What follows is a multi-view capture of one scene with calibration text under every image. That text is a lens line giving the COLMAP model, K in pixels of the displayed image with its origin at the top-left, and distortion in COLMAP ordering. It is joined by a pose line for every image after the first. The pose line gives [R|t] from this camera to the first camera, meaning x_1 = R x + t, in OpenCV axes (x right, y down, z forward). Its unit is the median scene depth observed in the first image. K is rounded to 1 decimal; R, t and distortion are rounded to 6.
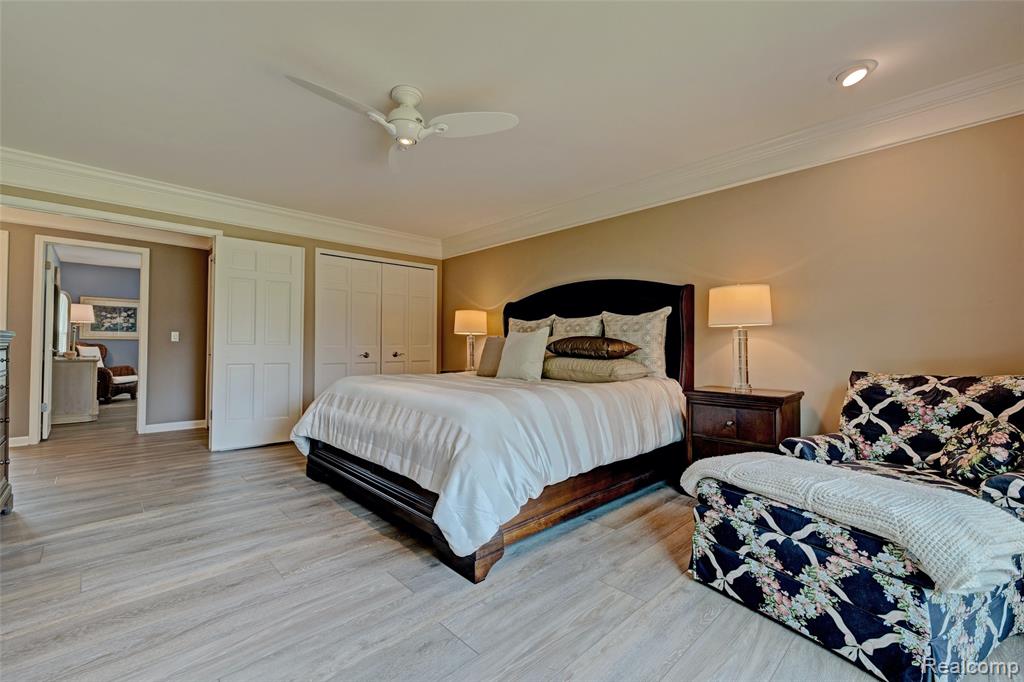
lens RADIAL K [[431.5, 0, 511.8], [0, 431.5, 341.4], [0, 0, 1]] dist [0.001394, -0.000580]
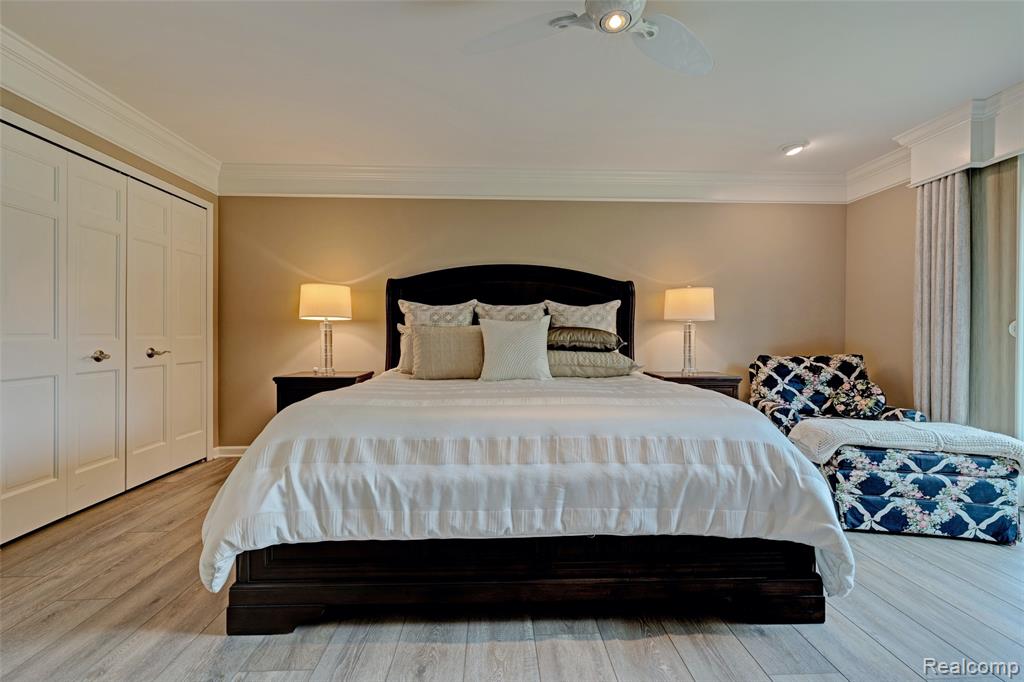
lens RADIAL K [[431.5, 0, 511.4], [0, 431.5, 337.9], [0, 0, 1]] dist [0.001394, -0.000580]
pose [[0.663007, -0.005616, 0.748592, -0.976004], [-0.008739, 0.999846, 0.015241, -0.002645], [-0.748562, -0.016647, 0.662855, 0.791851]]
